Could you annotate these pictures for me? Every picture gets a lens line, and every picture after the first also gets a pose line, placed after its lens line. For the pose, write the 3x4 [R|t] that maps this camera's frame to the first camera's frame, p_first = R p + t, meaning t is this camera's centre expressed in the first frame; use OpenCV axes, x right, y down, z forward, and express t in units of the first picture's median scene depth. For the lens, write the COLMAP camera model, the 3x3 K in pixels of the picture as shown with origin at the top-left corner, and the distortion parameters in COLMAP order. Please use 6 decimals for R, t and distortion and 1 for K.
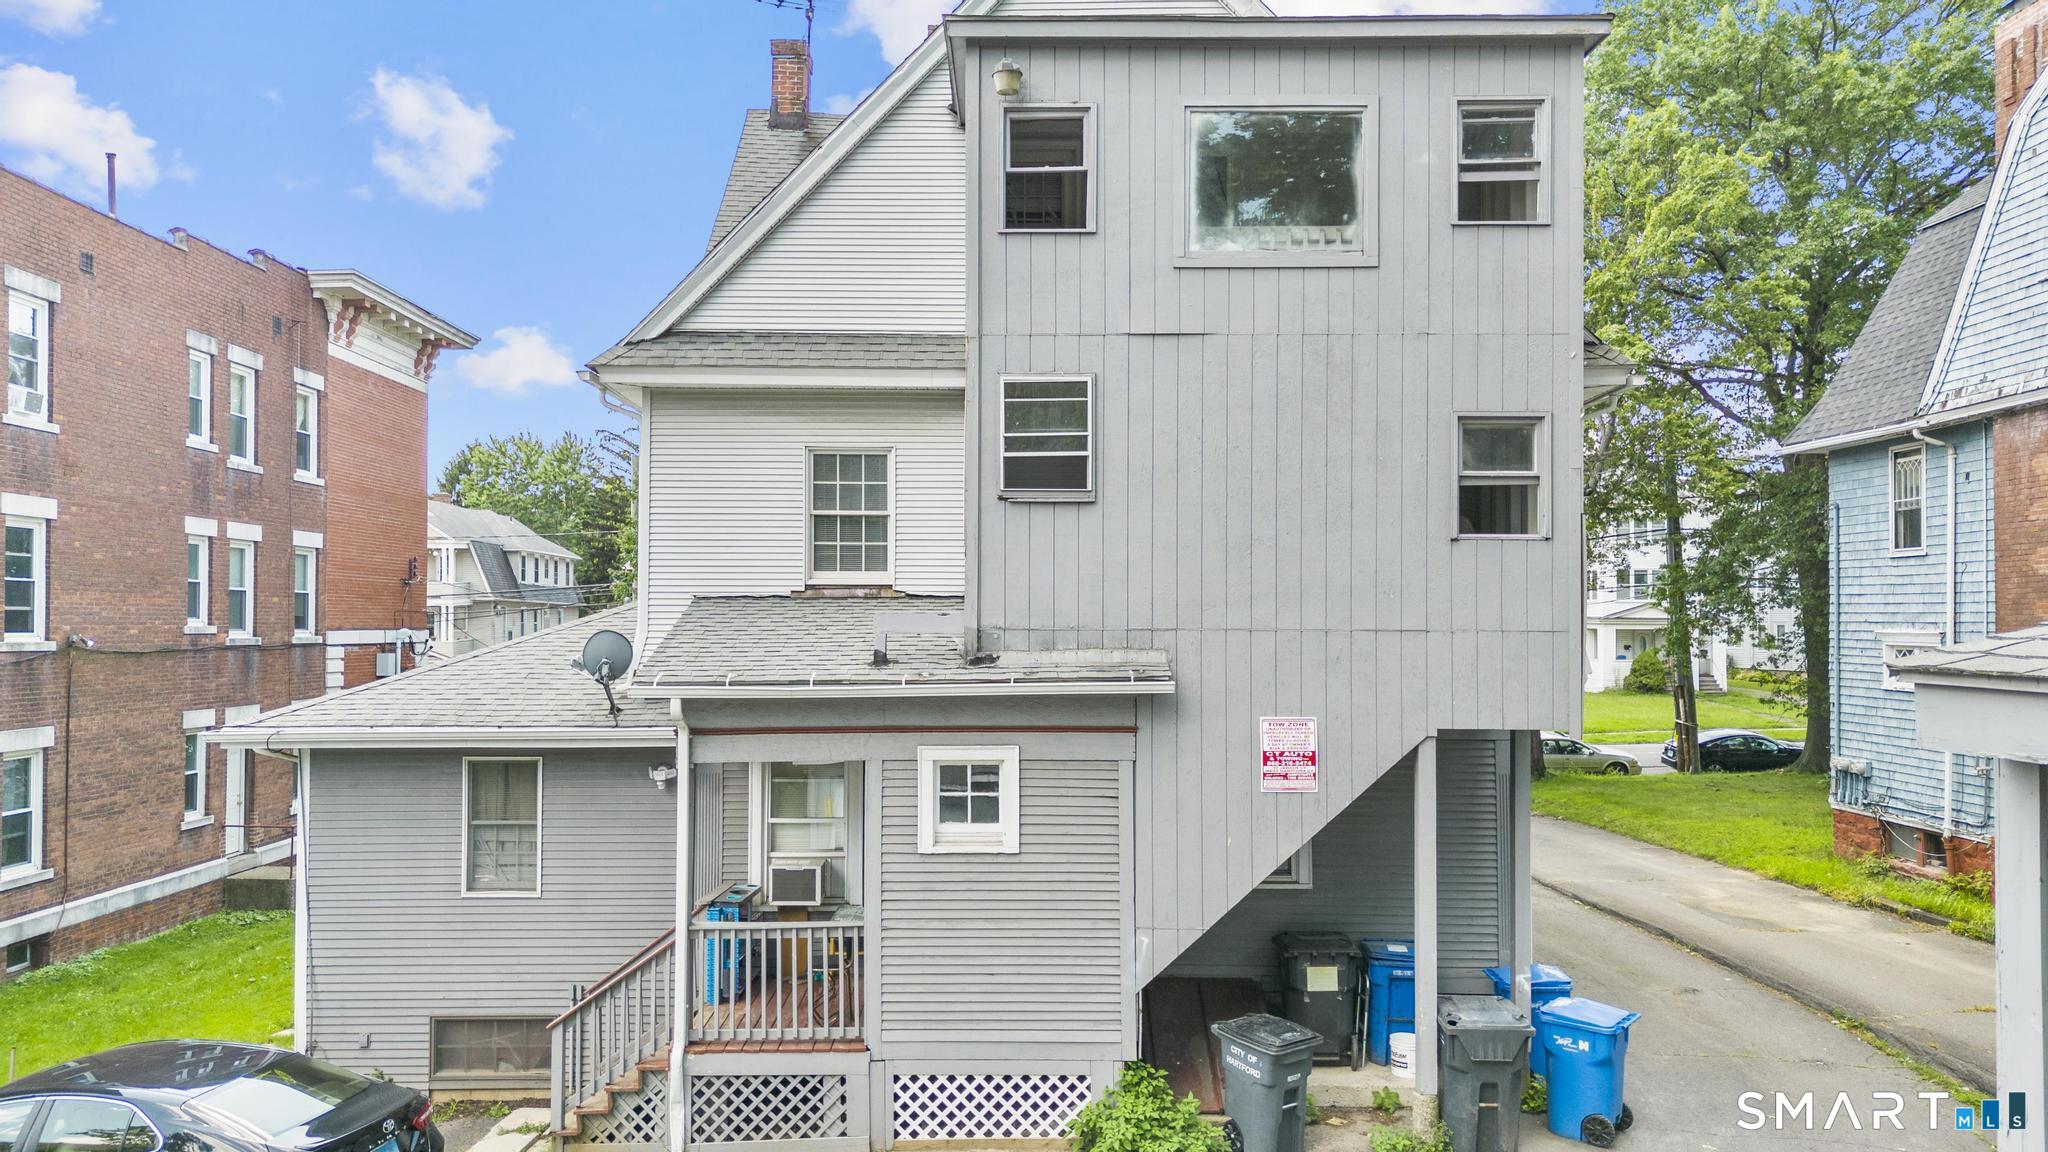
lens RADIAL K [[1485.0, 0, 1027.3], [0, 1485.0, 584.2], [0, 0, 1]] dist [0.004737, -0.011206]
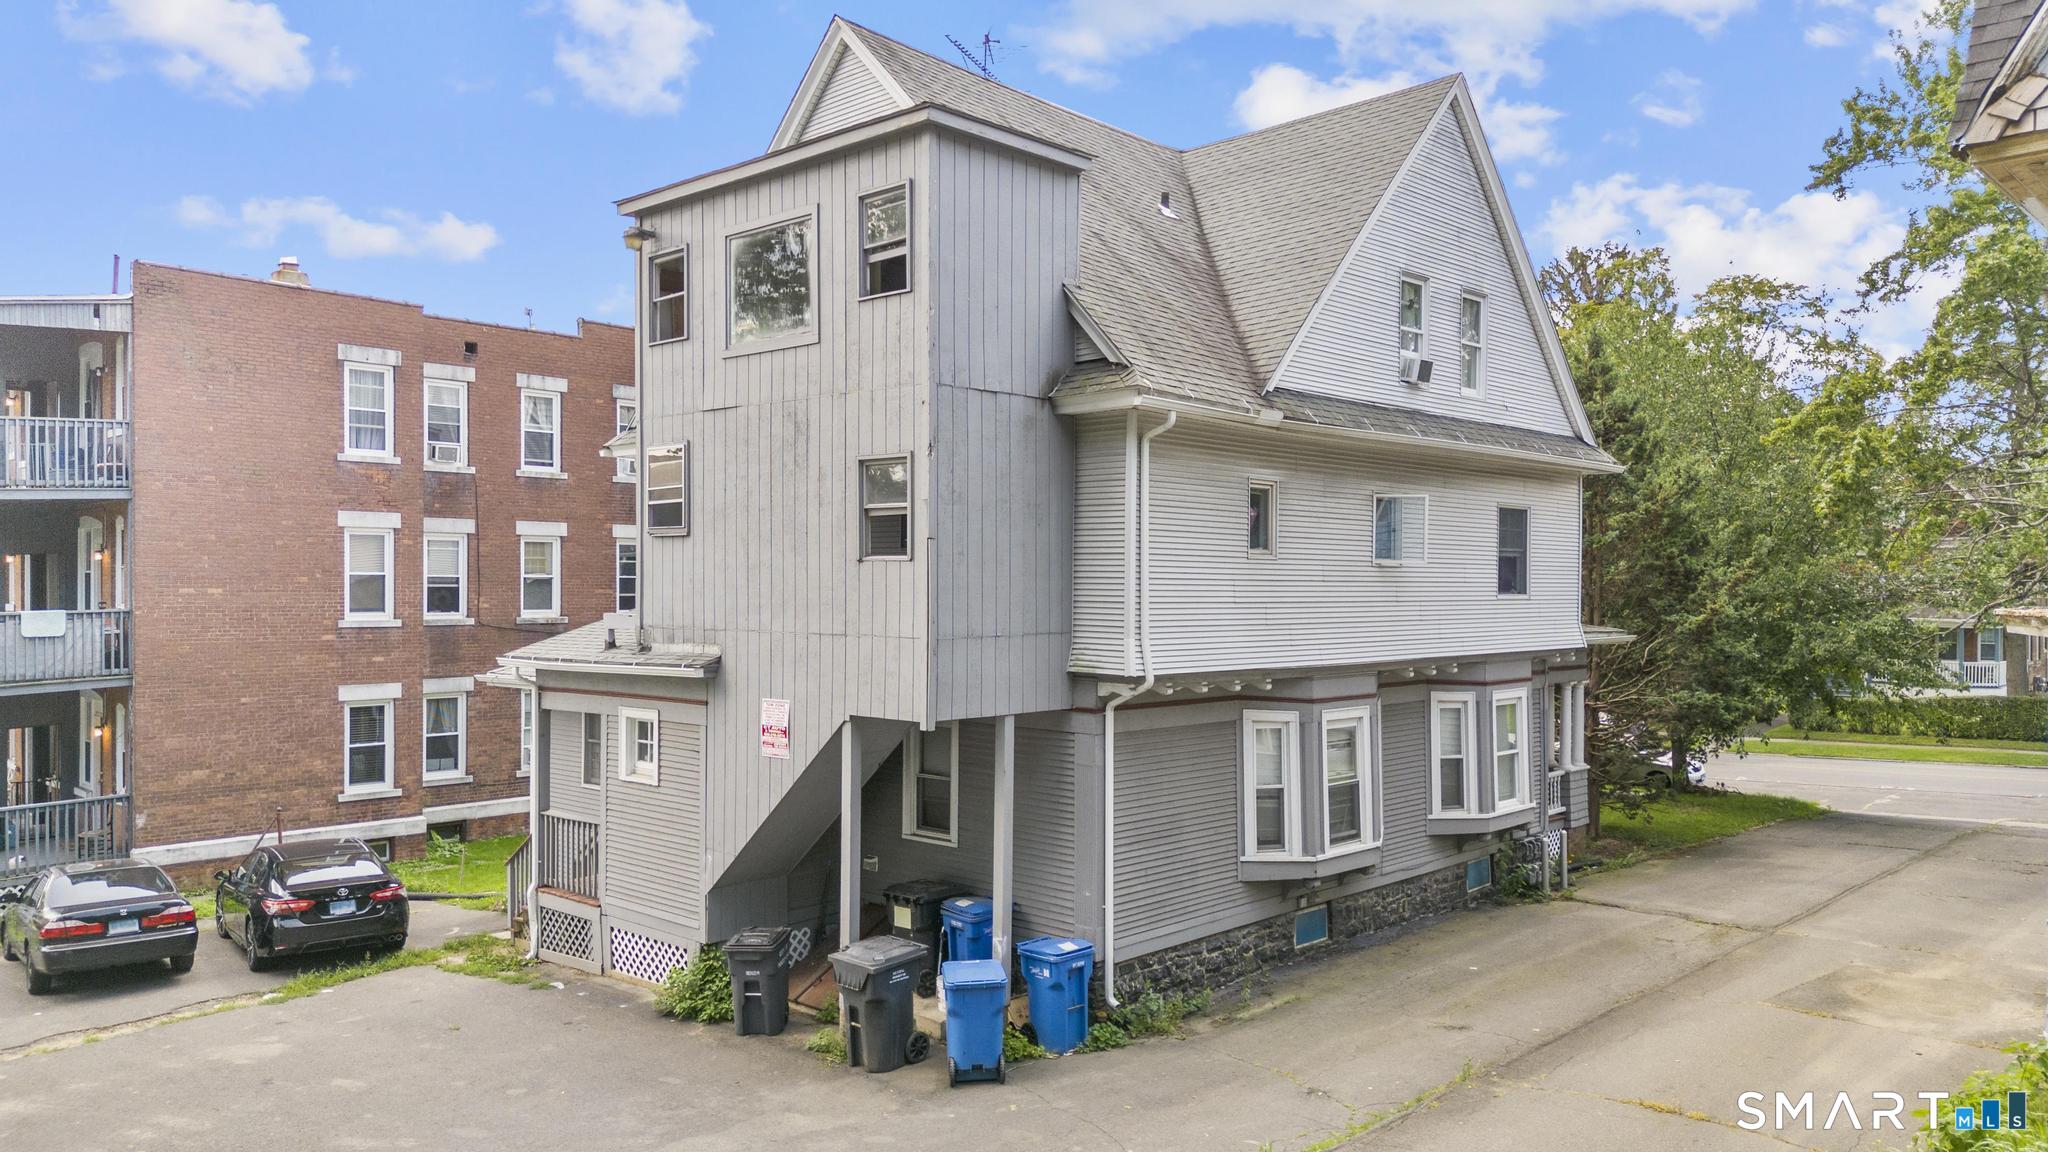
lens RADIAL K [[1485.0, 0, 1040.8], [0, 1485.0, 577.9], [0, 0, 1]] dist [0.004737, -0.011206]
pose [[0.735580, -0.001207, -0.677437, 1.216204], [0.016388, 0.999737, 0.016013, -0.033188], [0.677240, -0.022881, 0.735407, 0.207915]]
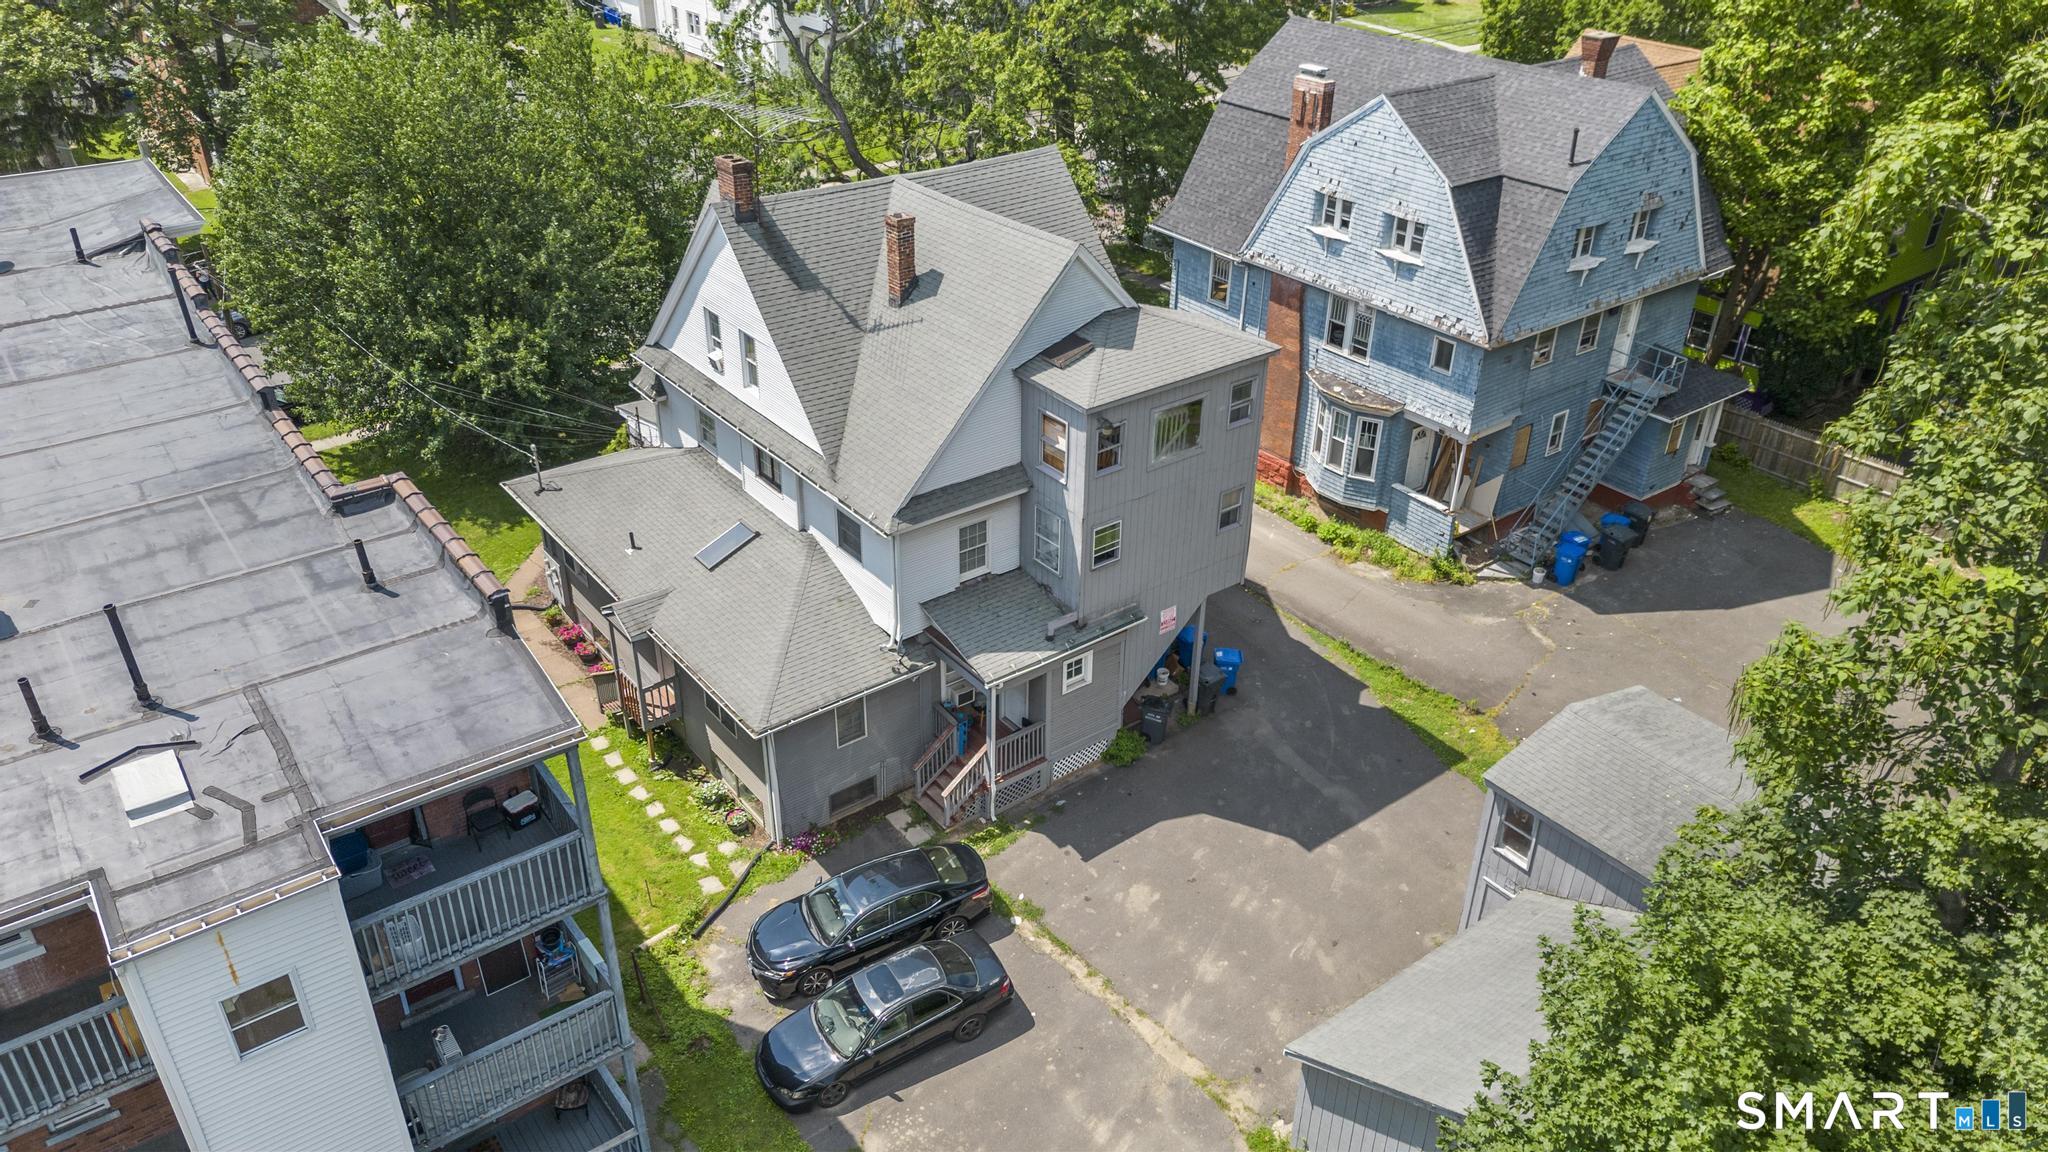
lens RADIAL K [[1485.0, 0, 1022.0], [0, 1485.0, 579.2], [0, 0, 1]] dist [0.004737, -0.011206]
pose [[0.792671, -0.293386, 0.534413, -1.473593], [-0.042816, 0.847635, 0.528849, -1.384173], [-0.608145, -0.442084, 0.659334, -0.612055]]
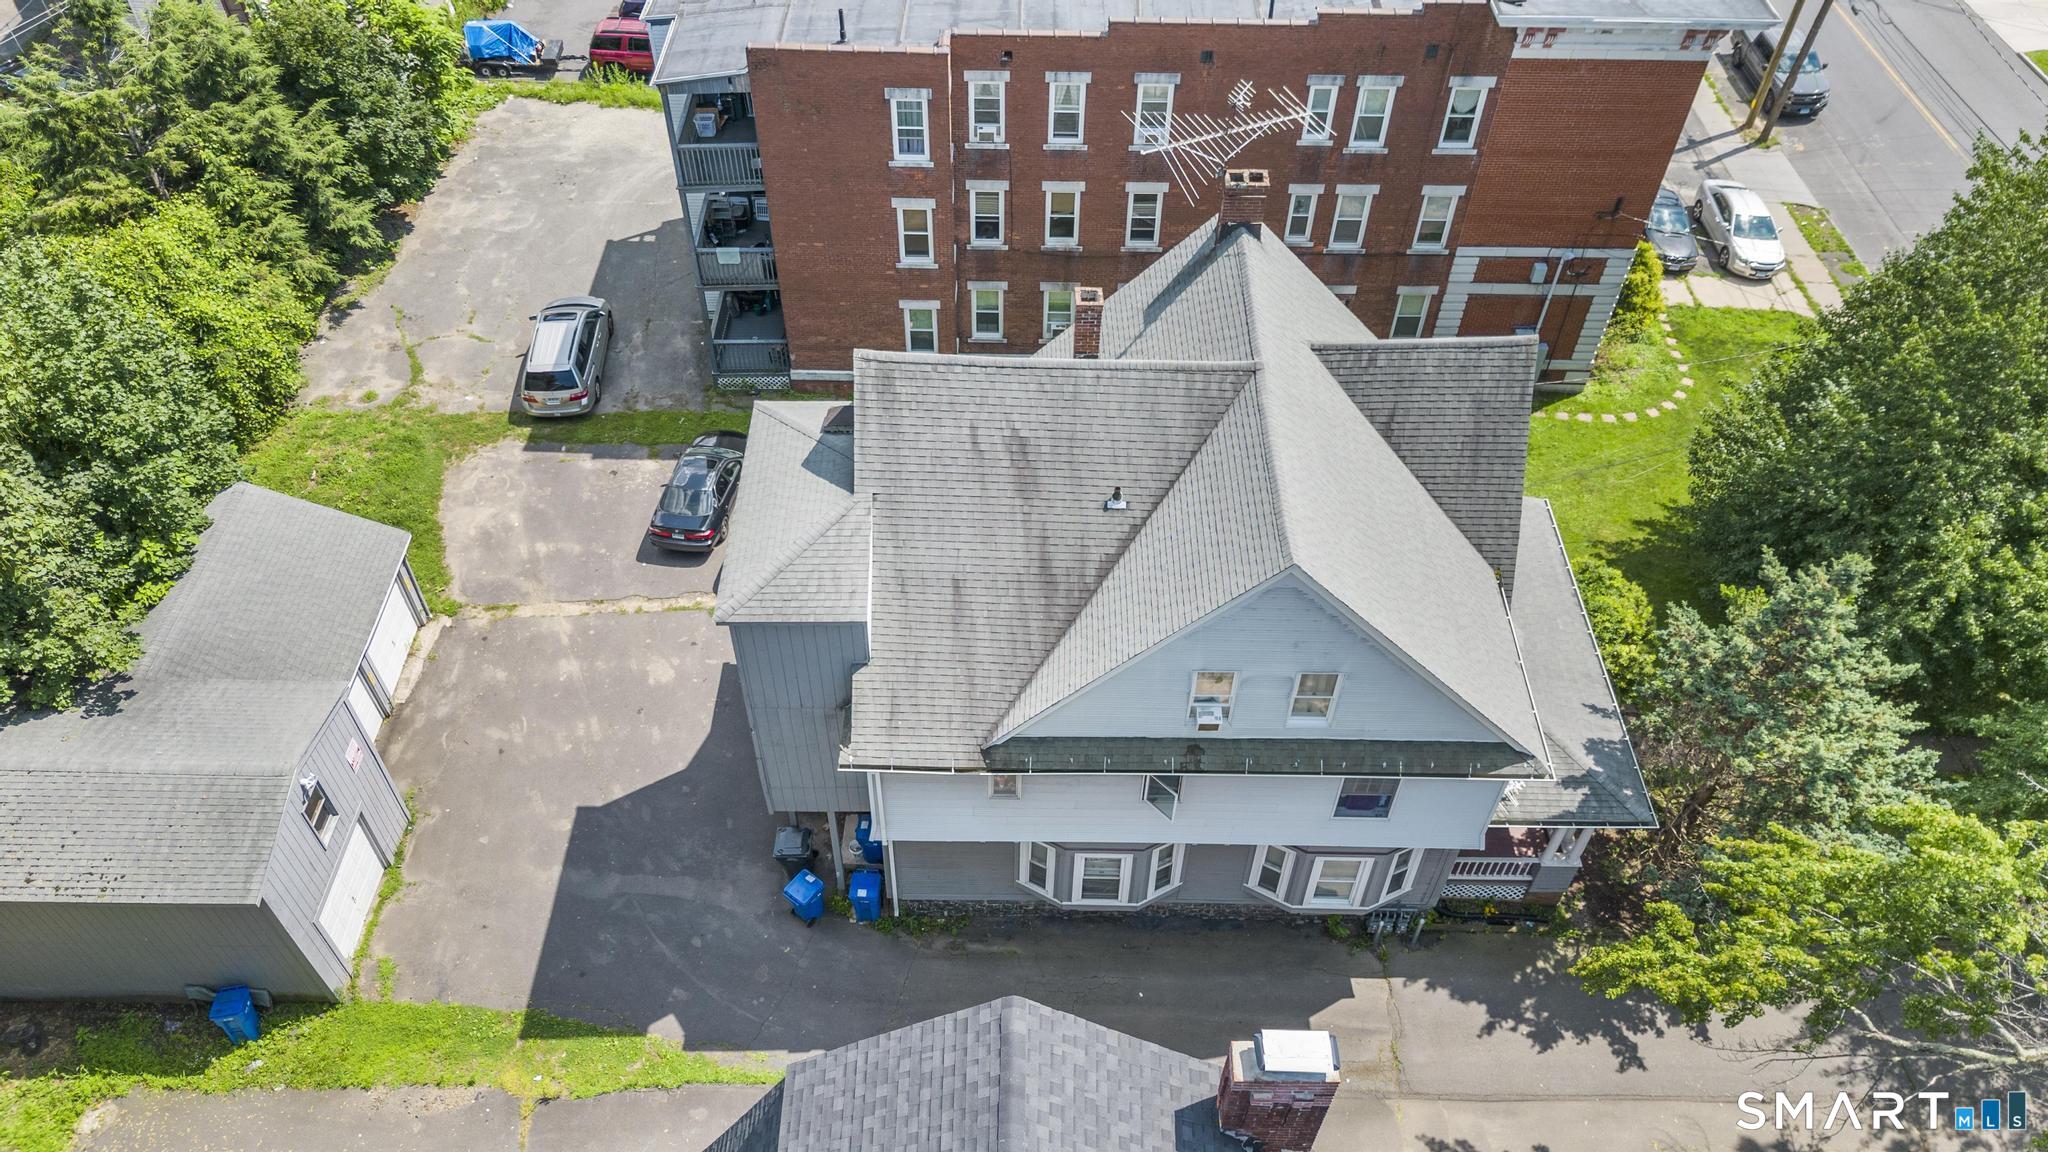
lens RADIAL K [[1485.0, 0, 1019.1], [0, 1485.0, 563.9], [0, 0, 1]] dist [0.004737, -0.011206]
pose [[-0.011400, 0.726668, -0.686894, 1.663930], [0.029440, 0.686885, 0.726170, -1.816782], [0.999502, -0.011944, -0.029223, 1.449473]]
